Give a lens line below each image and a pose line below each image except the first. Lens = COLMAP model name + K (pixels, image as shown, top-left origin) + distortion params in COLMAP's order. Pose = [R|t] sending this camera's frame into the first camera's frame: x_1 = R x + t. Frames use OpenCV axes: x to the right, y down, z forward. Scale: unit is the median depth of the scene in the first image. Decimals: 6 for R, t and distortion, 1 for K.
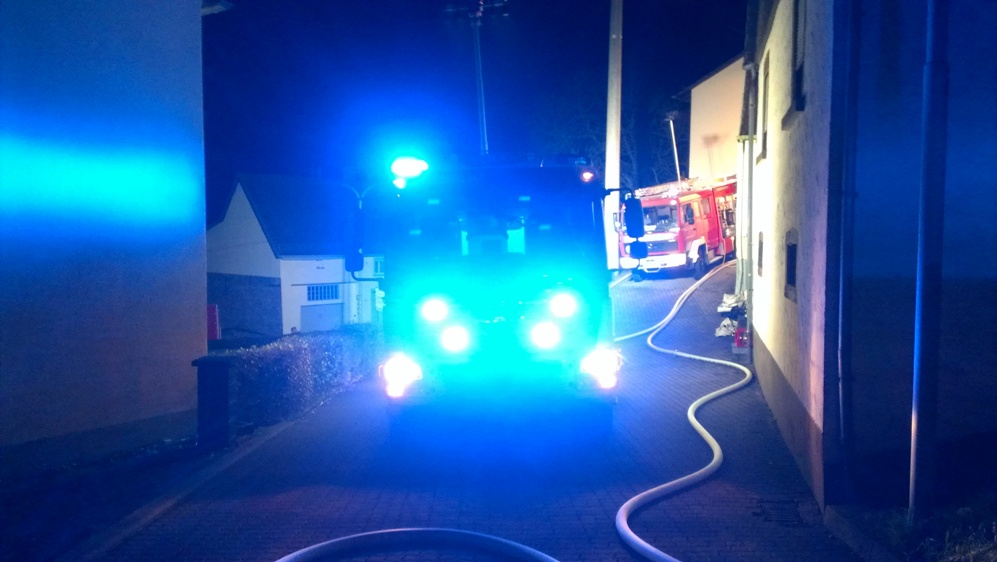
lens RADIAL K [[823.8, 0, 498.5], [0, 823.8, 281.0], [0, 0, 1]] dist [0.014567, 0.003539]
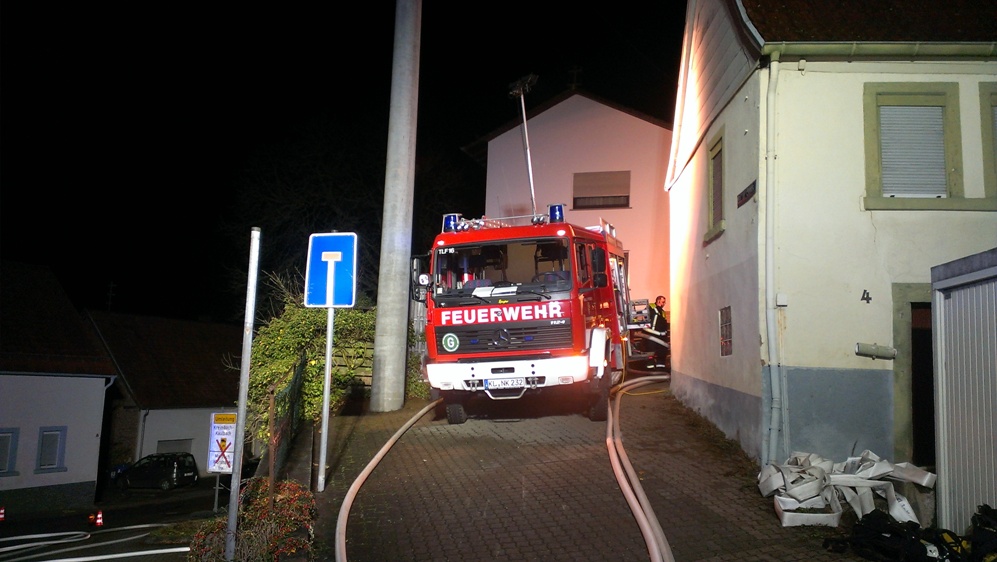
lens RADIAL K [[823.8, 0, 498.5], [0, 823.8, 281.0], [0, 0, 1]] dist [0.014567, 0.003539]
pose [[0.946379, 0.063049, 0.316846, 0.049491], [-0.008787, 0.985432, -0.169845, 0.001049], [-0.322939, 0.157954, 0.933146, 0.602614]]
